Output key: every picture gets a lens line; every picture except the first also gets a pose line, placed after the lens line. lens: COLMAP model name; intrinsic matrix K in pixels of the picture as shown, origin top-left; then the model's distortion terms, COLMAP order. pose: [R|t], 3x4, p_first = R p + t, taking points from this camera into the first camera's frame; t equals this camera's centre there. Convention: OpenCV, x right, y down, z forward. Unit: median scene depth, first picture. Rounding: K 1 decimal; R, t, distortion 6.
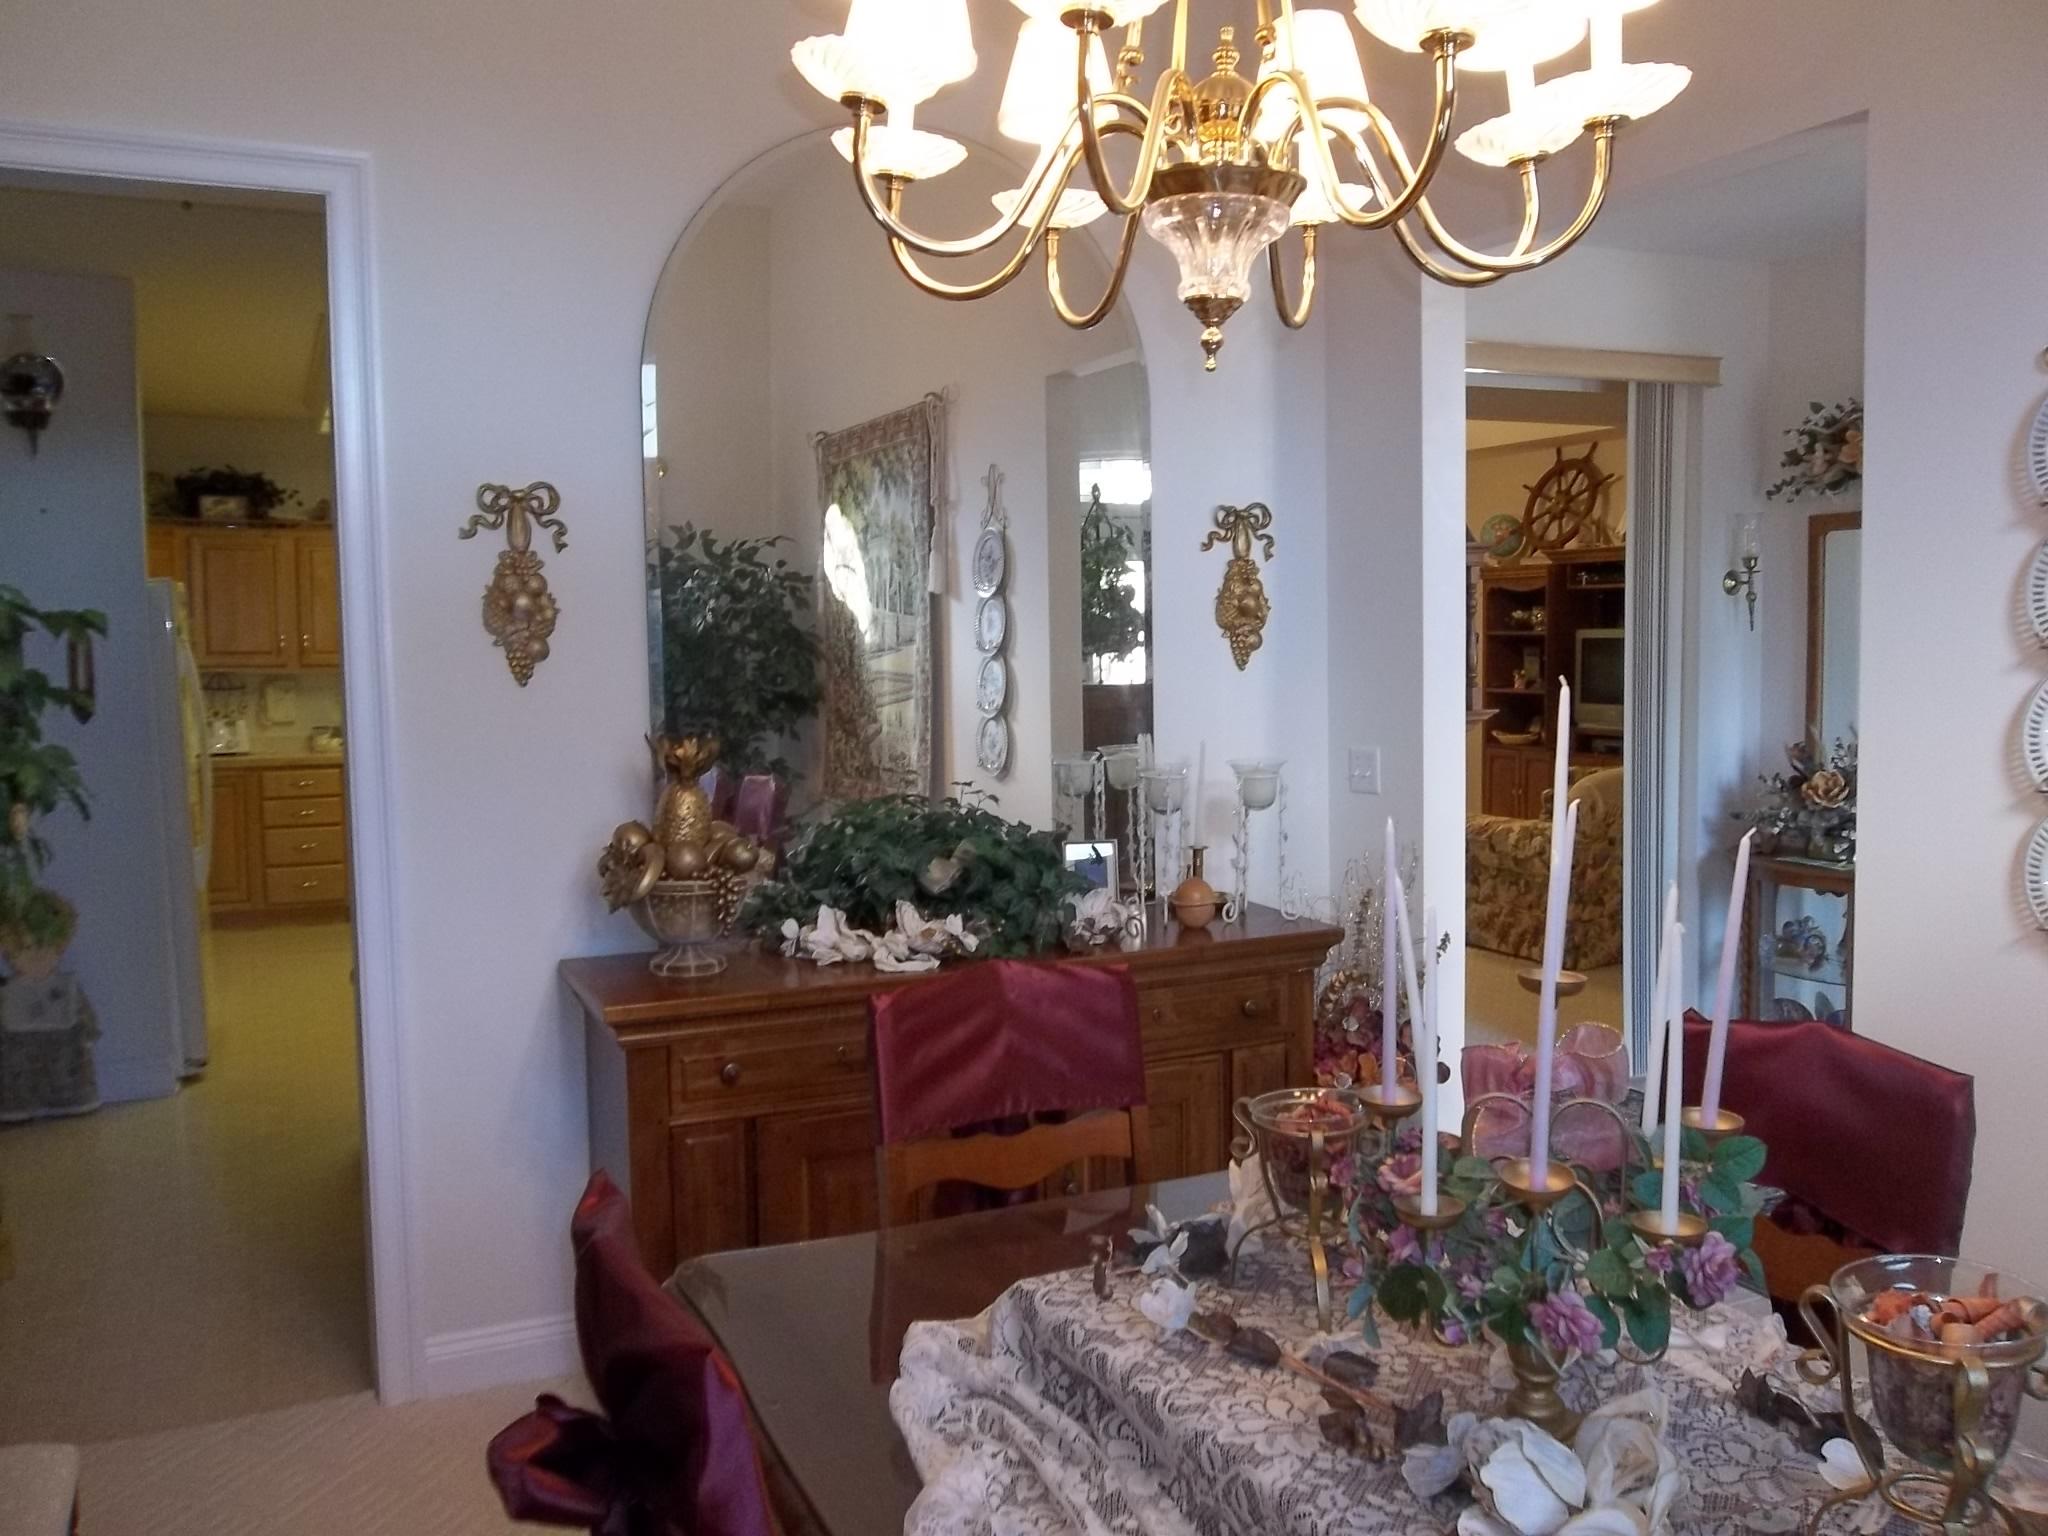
lens RADIAL K [[1643.0, 0, 1022.0], [0, 1643.0, 780.2], [0, 0, 1]] dist [-0.029650, 0.011703]
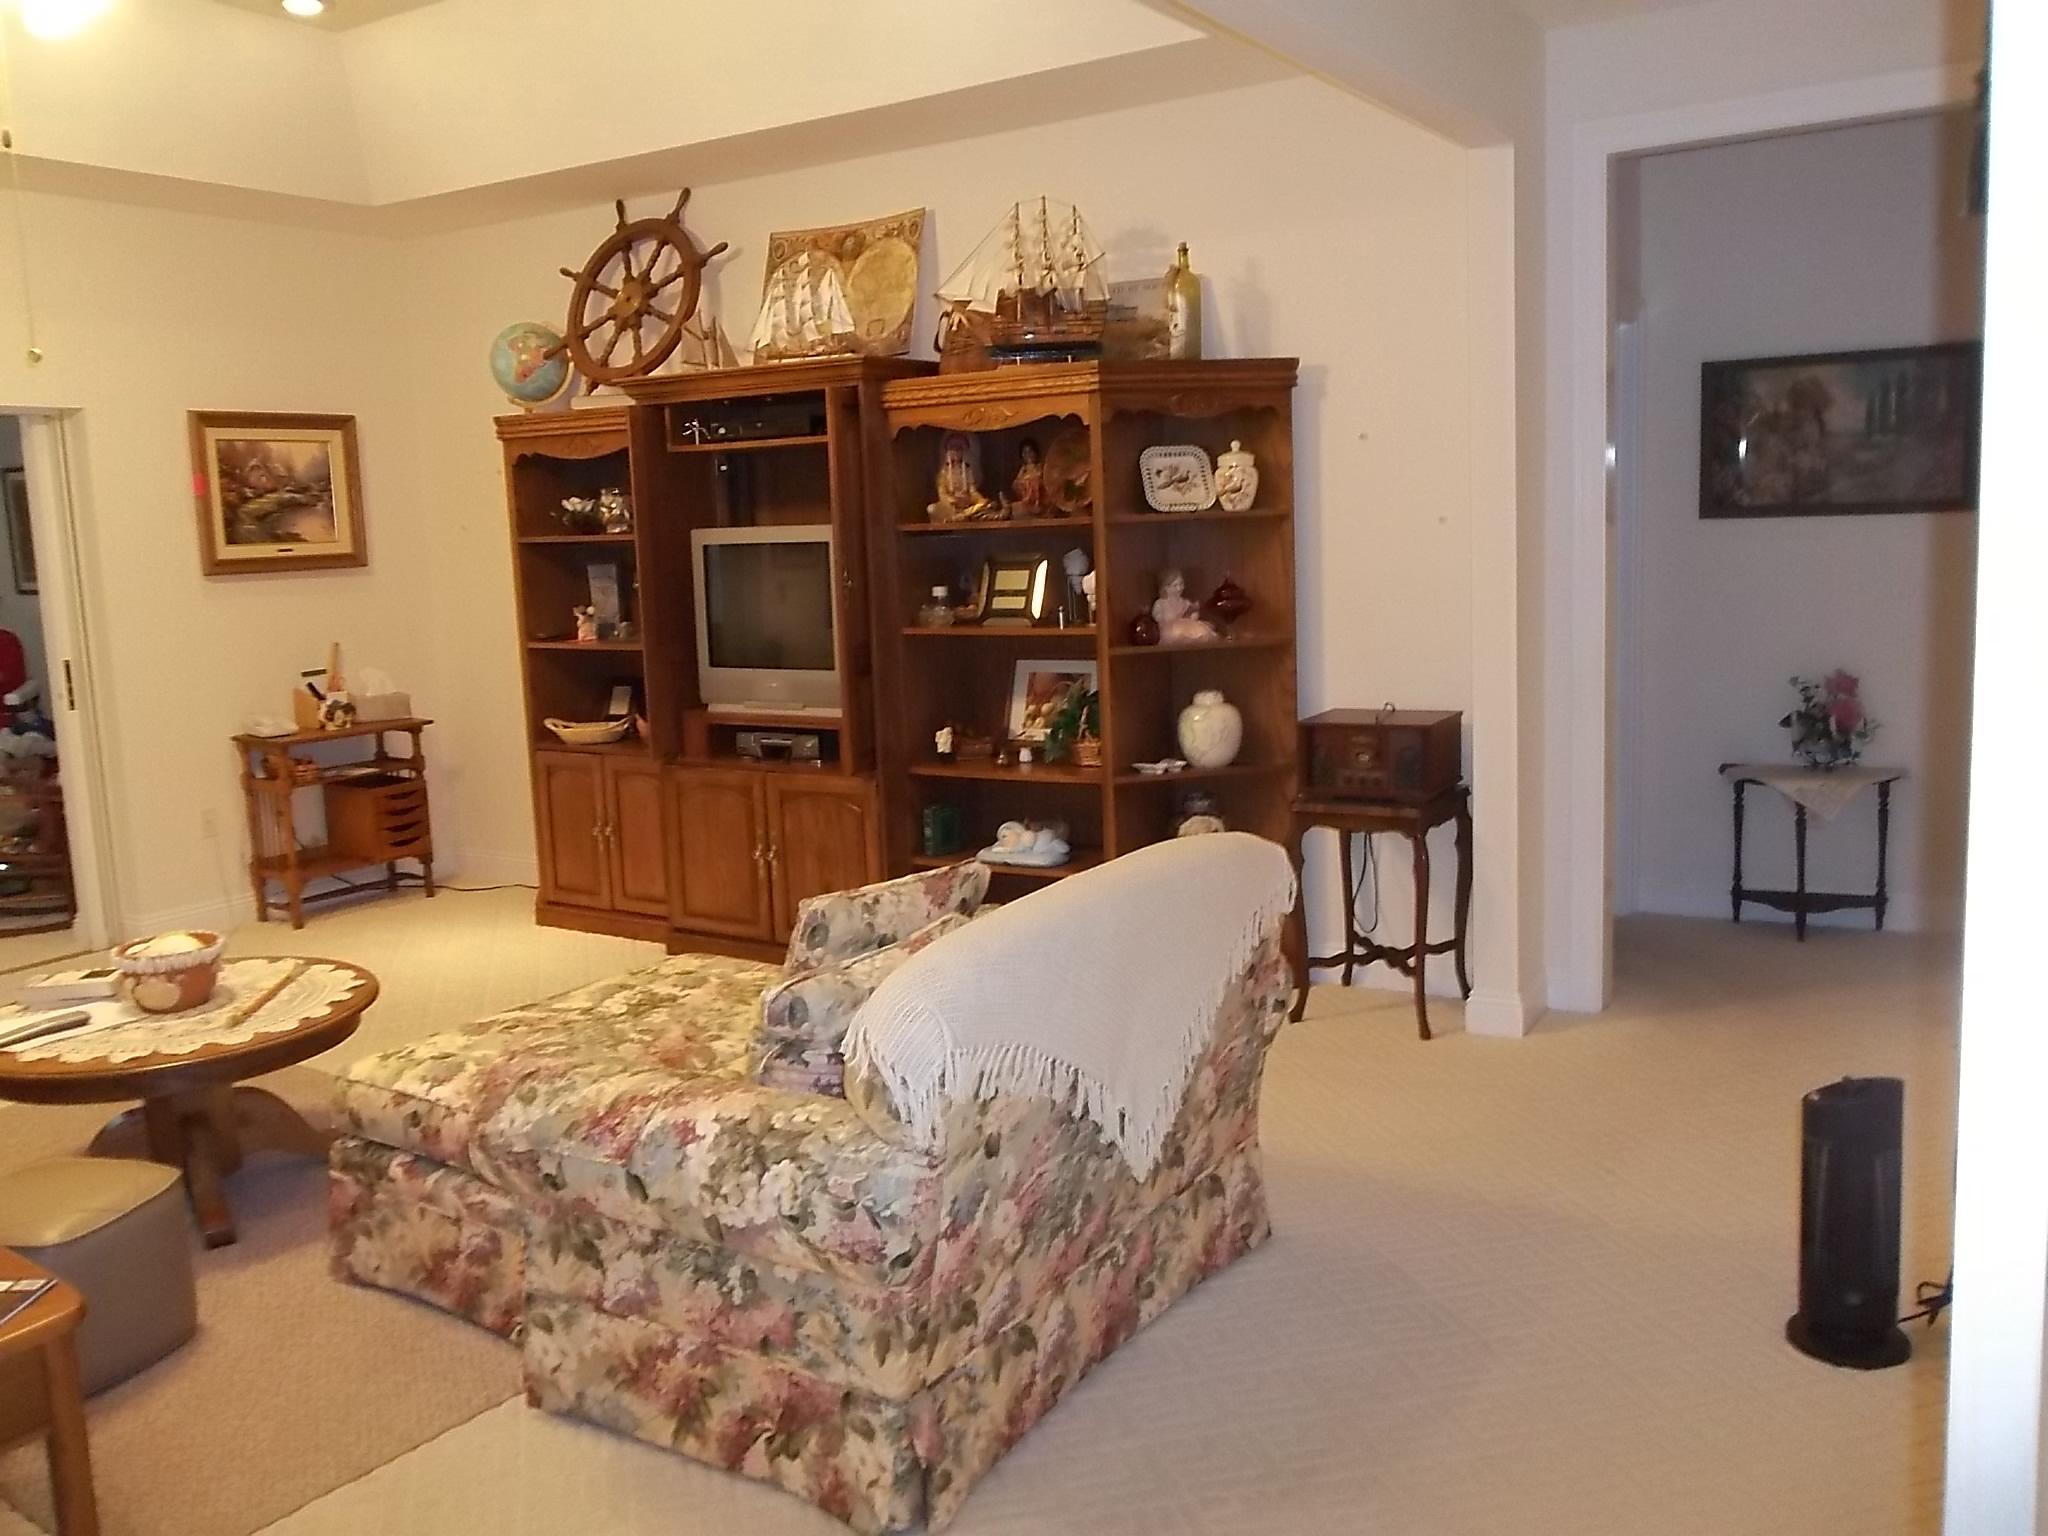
lens RADIAL K [[1643.0, 0, 1004.0], [0, 1643.0, 793.7], [0, 0, 1]] dist [-0.029650, 0.011703]
pose [[0.838880, -0.103710, 0.534344, 0.123797], [0.070053, 0.994087, 0.082962, -0.041407], [-0.539789, -0.032163, 0.841186, 0.469625]]
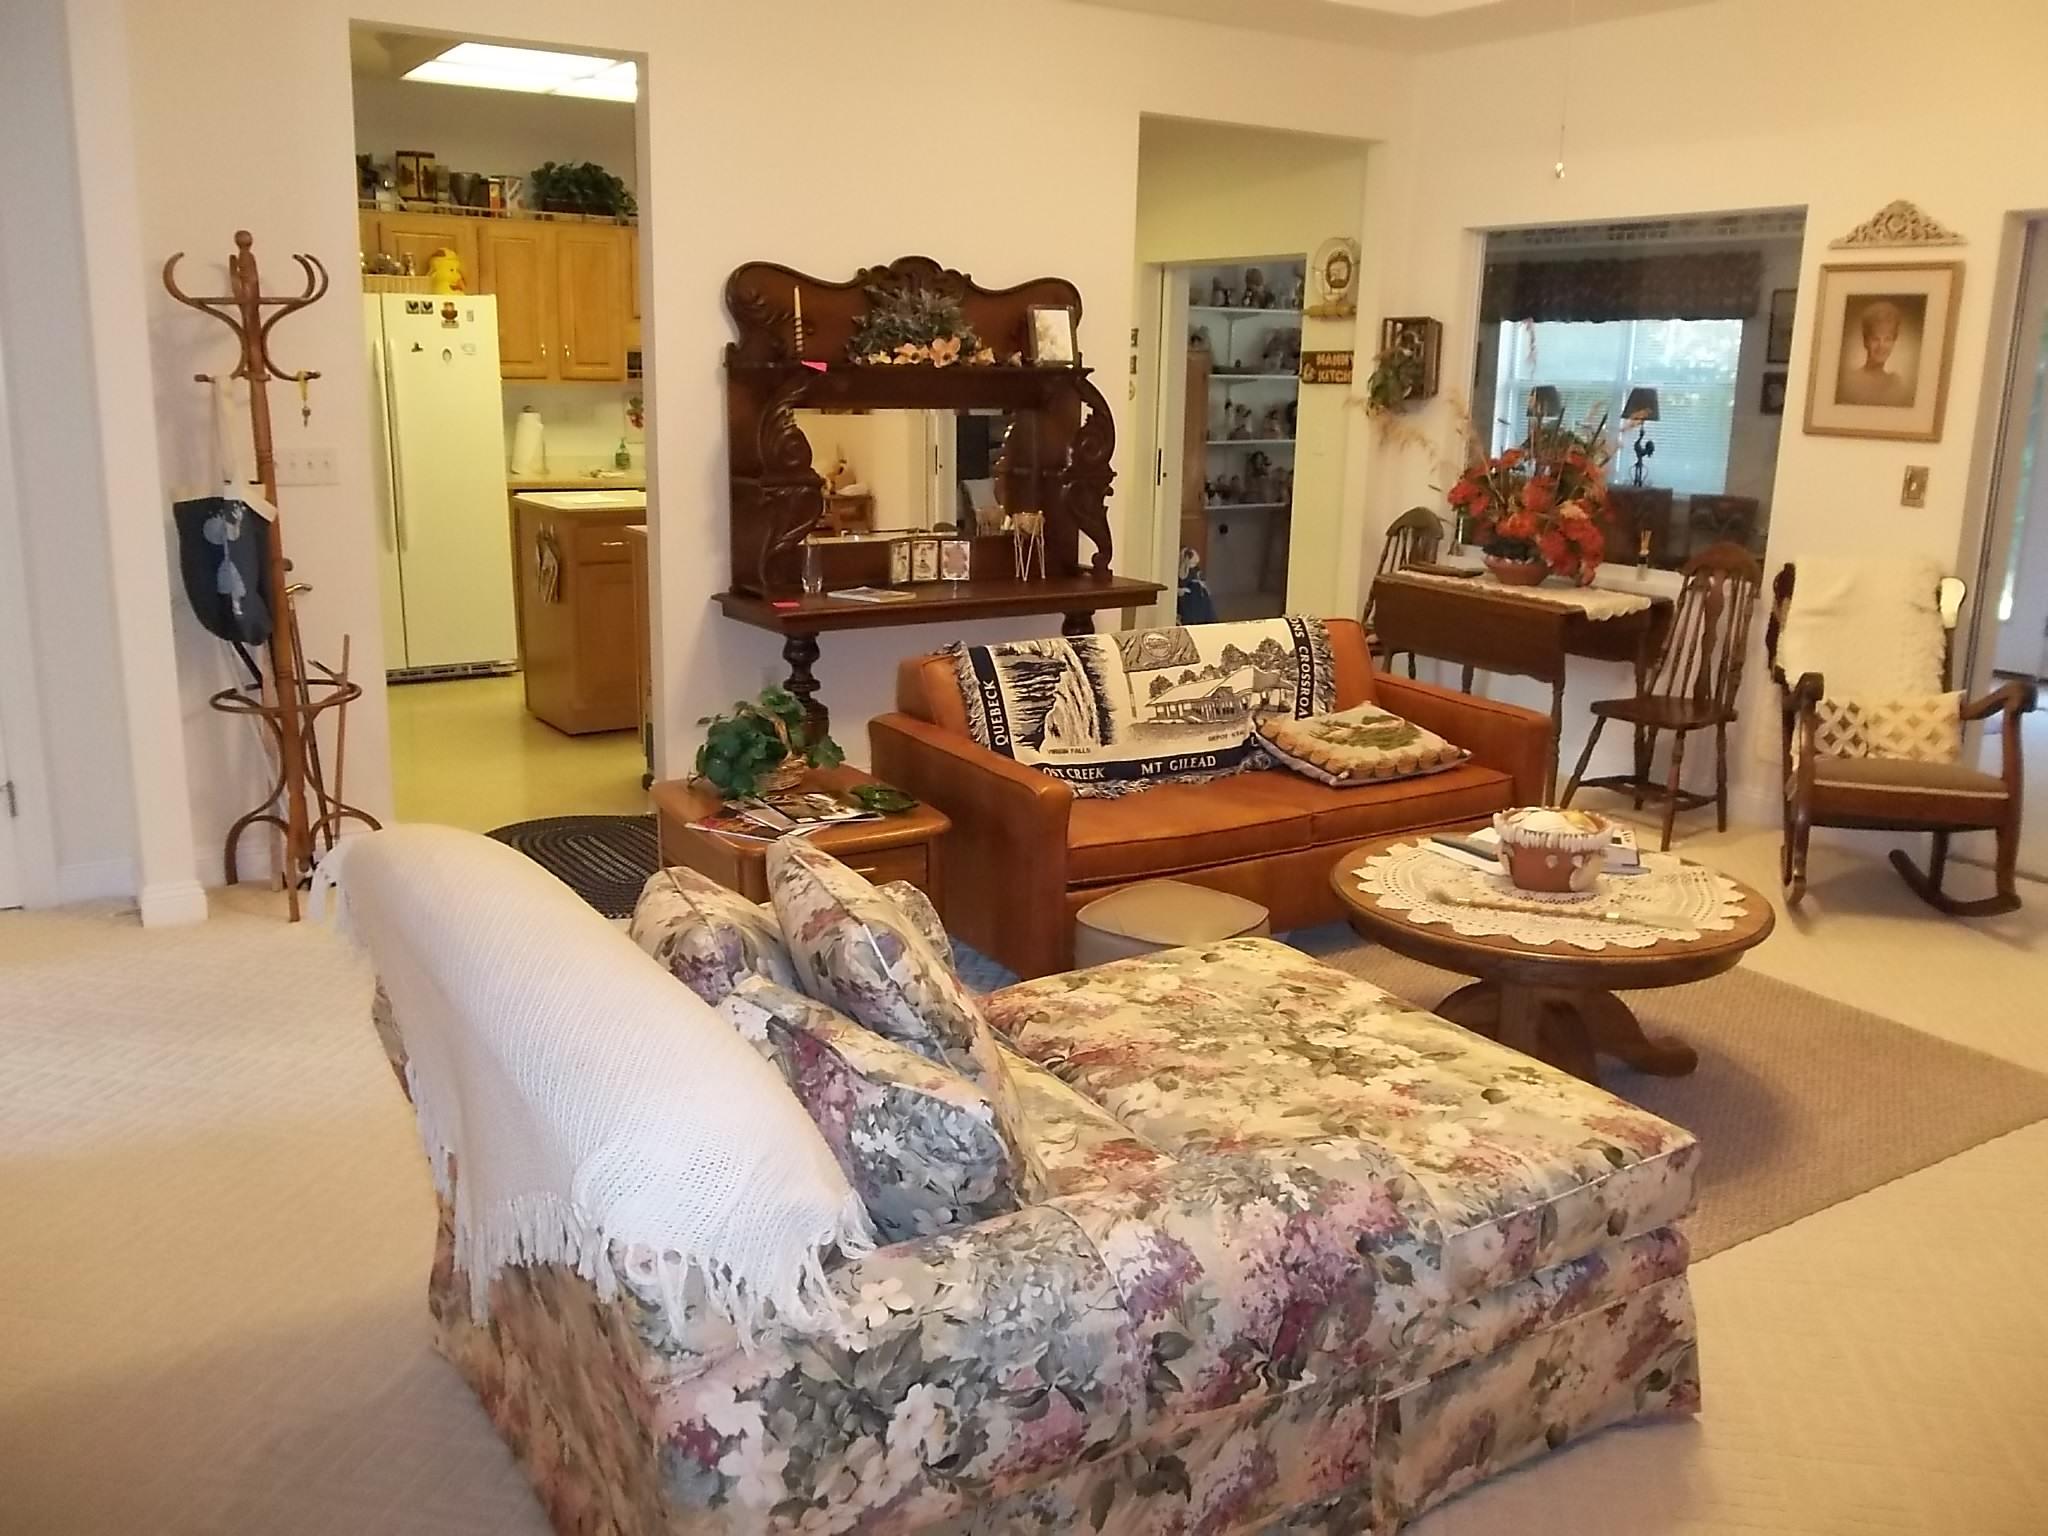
lens RADIAL K [[1643.0, 0, 1032.5], [0, 1643.0, 771.3], [0, 0, 1]] dist [-0.029650, 0.011703]
pose [[0.129246, 0.243657, -0.961211, 0.460539], [-0.098433, 0.967706, 0.232068, -0.067611], [0.986715, 0.064621, 0.149056, 0.716032]]
